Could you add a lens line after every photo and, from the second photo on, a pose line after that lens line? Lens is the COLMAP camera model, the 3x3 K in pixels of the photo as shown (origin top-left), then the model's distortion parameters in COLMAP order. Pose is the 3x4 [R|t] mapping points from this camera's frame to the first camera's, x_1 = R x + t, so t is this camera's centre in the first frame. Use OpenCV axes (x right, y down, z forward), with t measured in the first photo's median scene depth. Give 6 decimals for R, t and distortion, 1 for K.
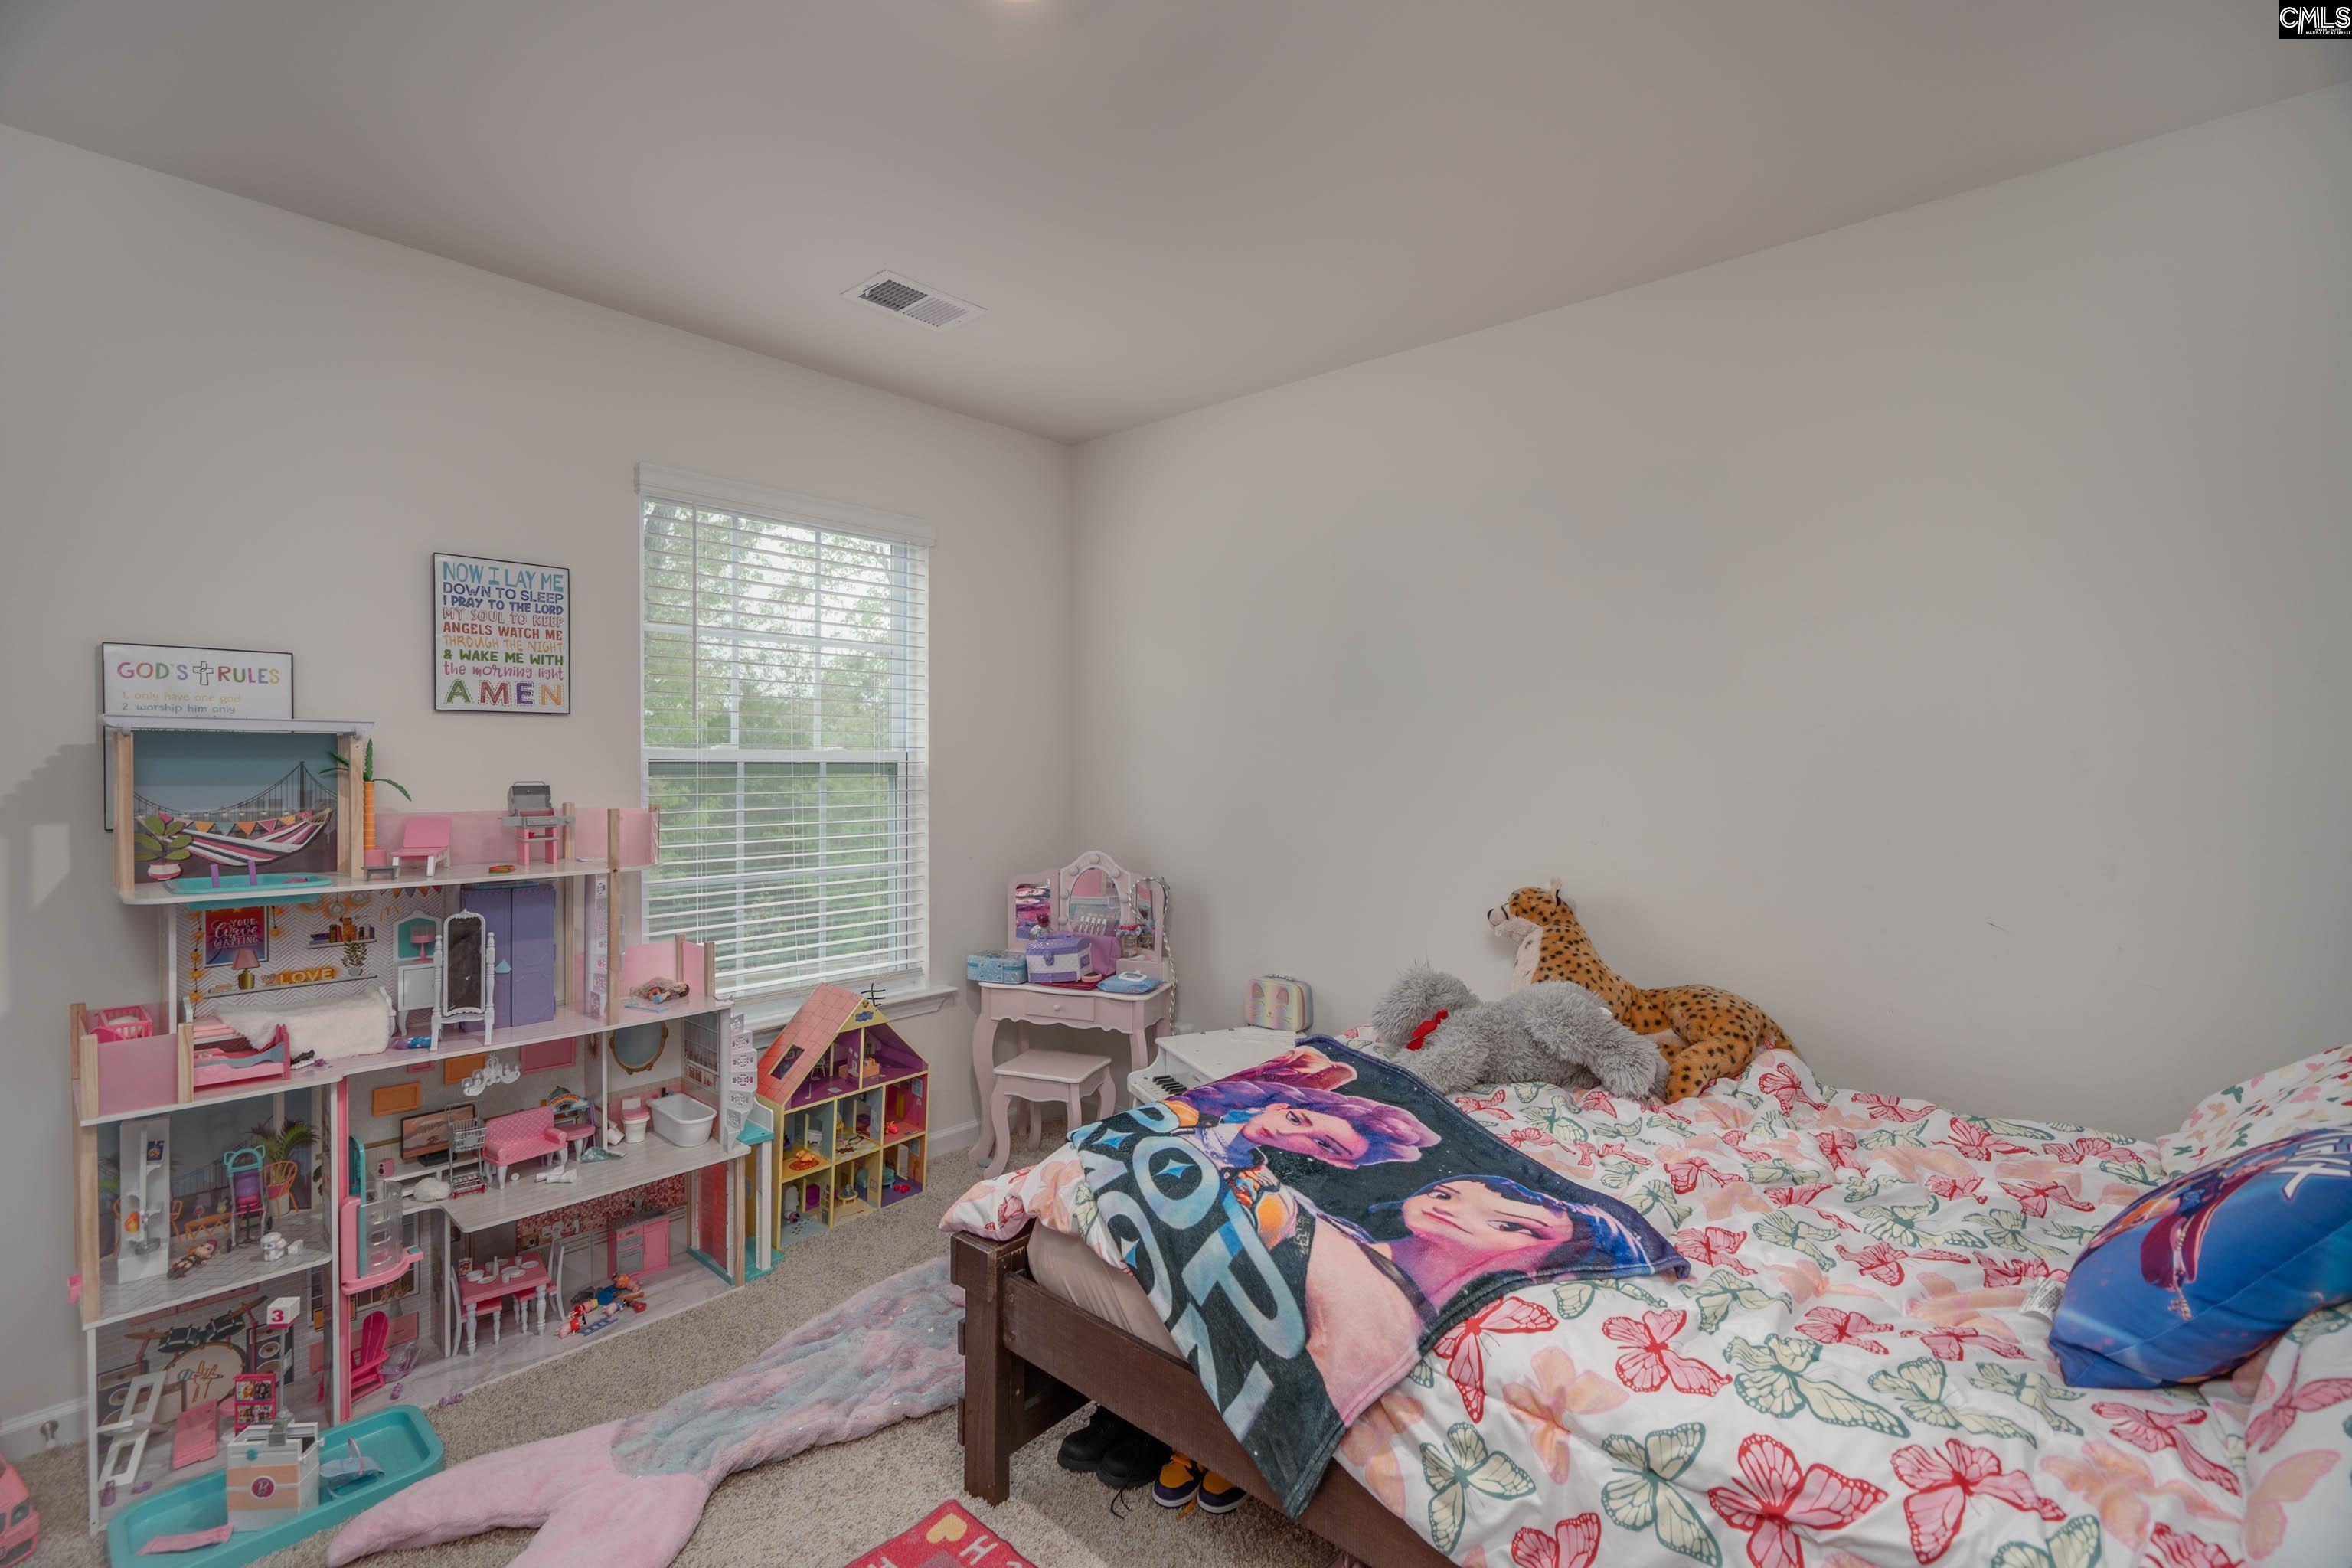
lens RADIAL K [[1052.1, 0, 1165.4], [0, 1052.1, 773.8], [0, 0, 1]] dist [-0.007538, 0.003005]
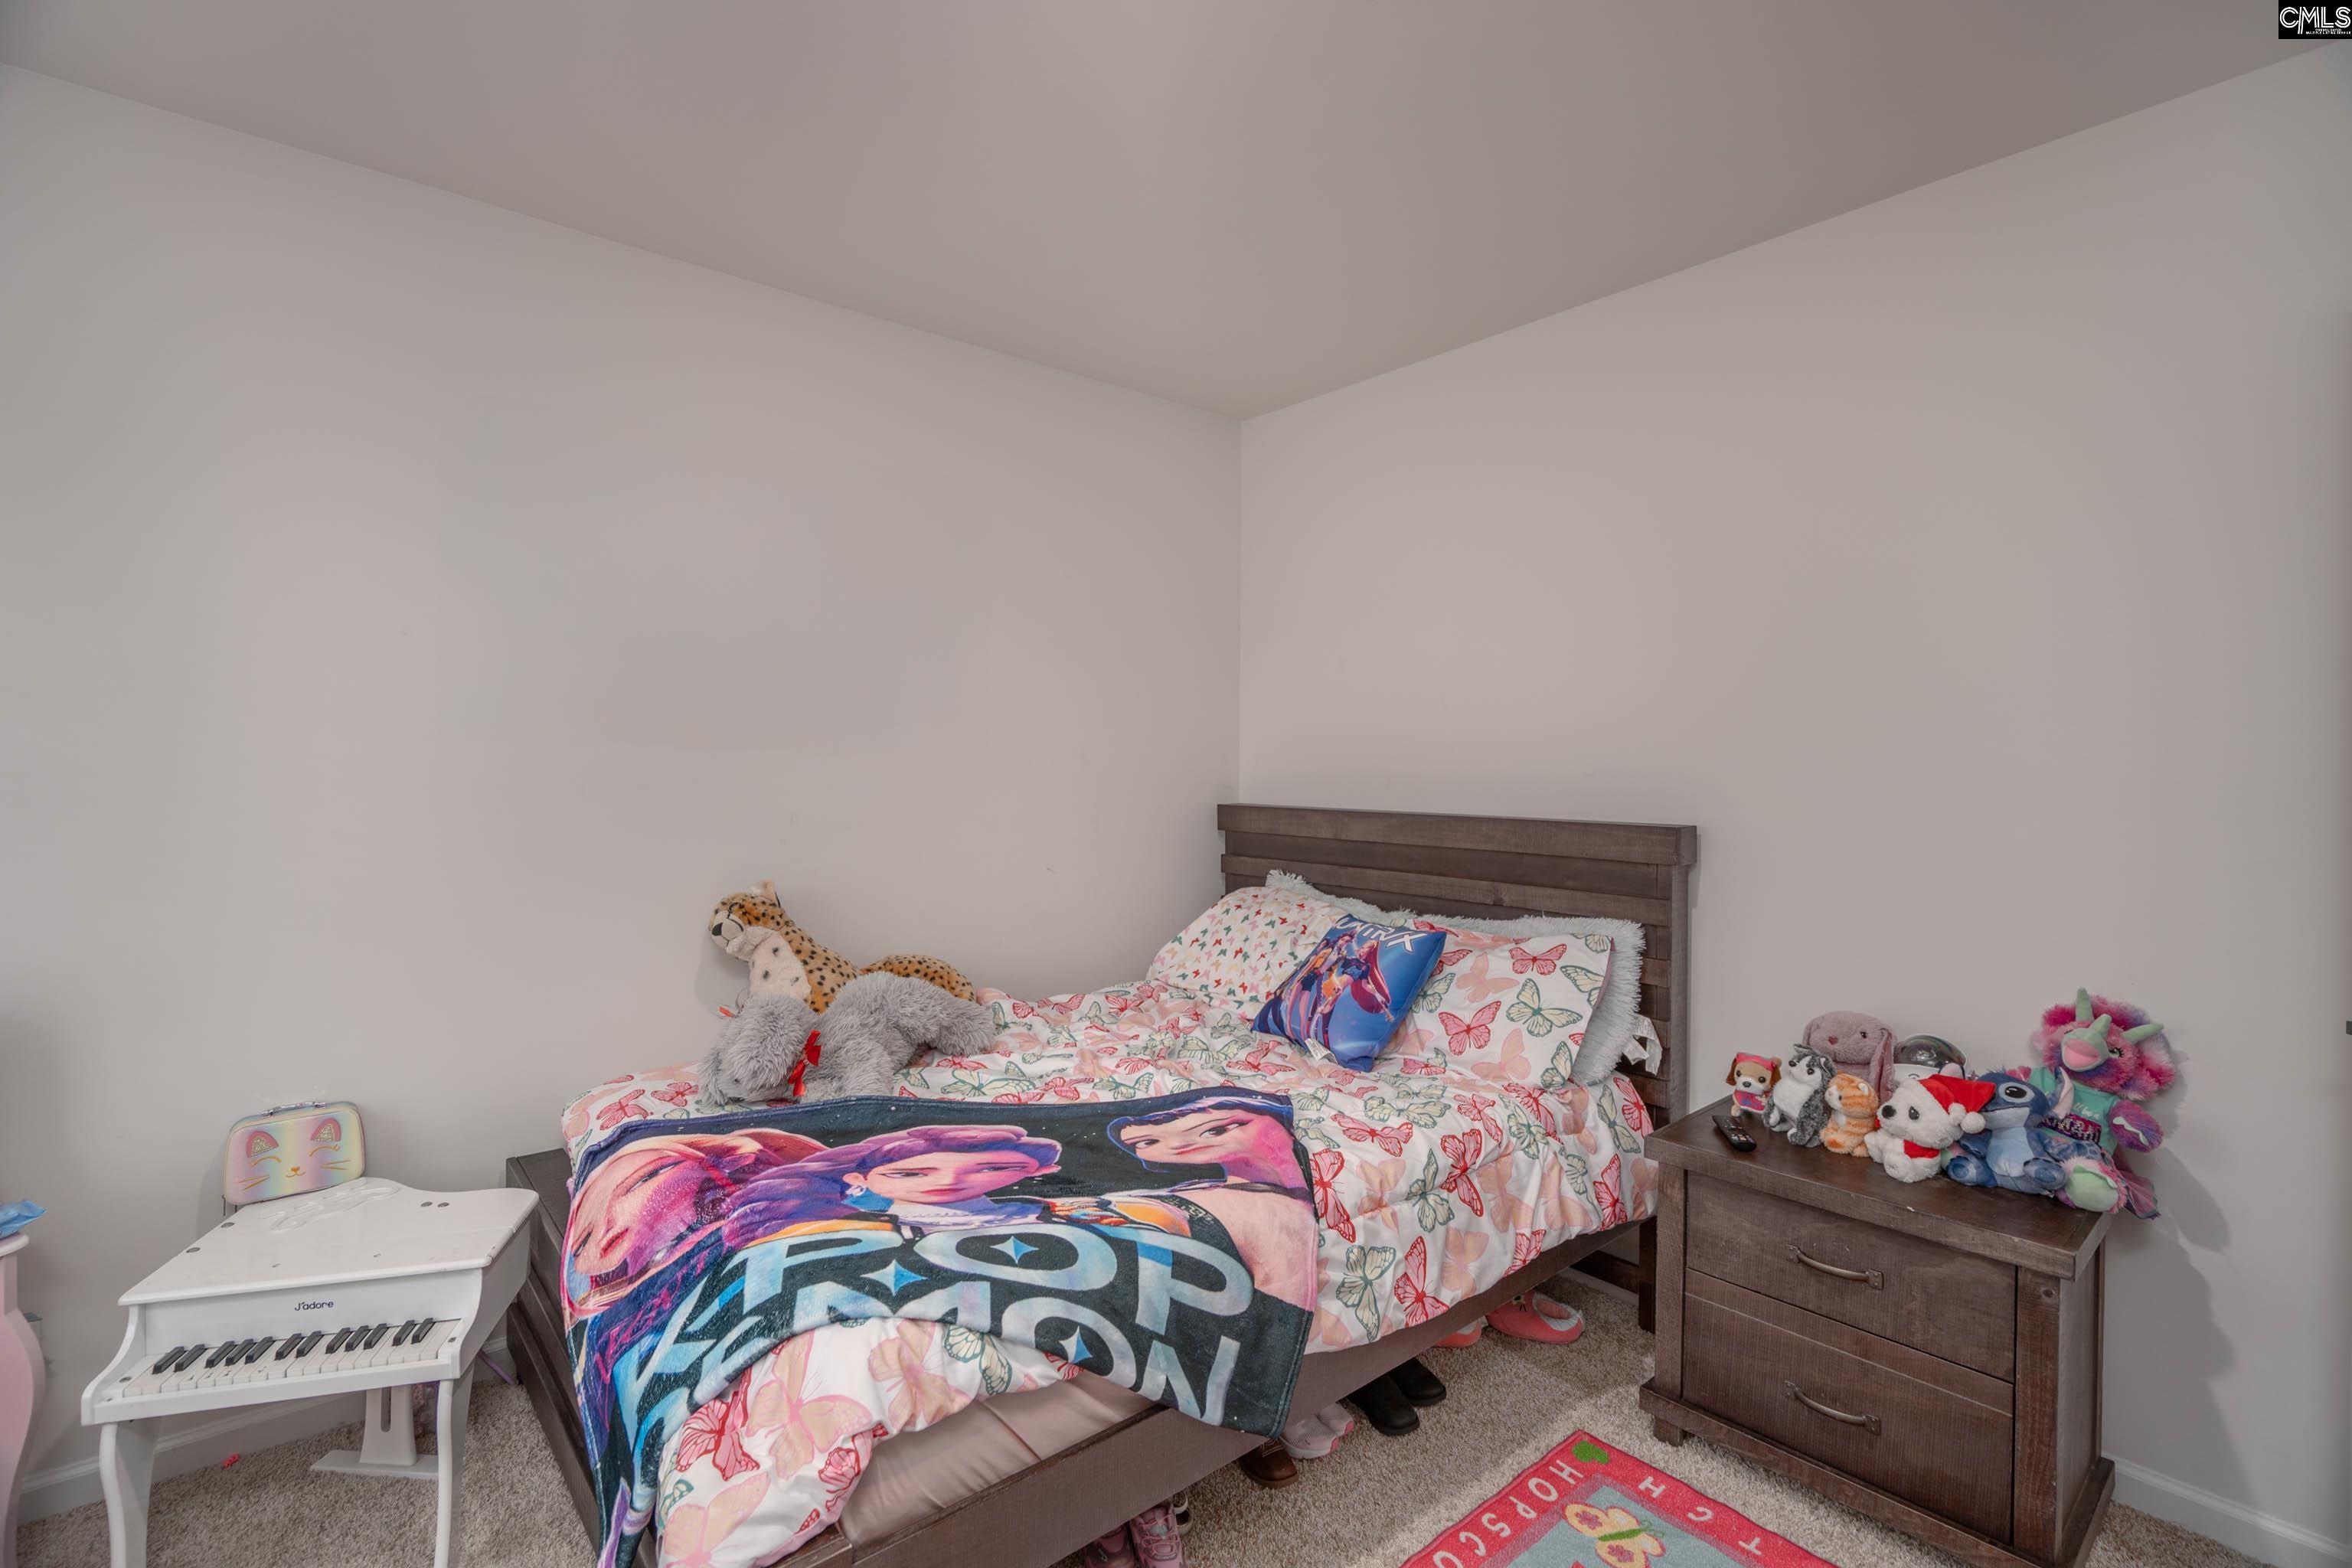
lens RADIAL K [[1052.1, 0, 1165.4], [0, 1052.1, 773.8], [0, 0, 1]] dist [-0.007538, 0.003005]
pose [[0.138770, -0.013652, 0.990231, -0.837004], [0.008446, 0.999885, 0.012601, -0.010508], [-0.990289, 0.006615, 0.138869, 0.804887]]
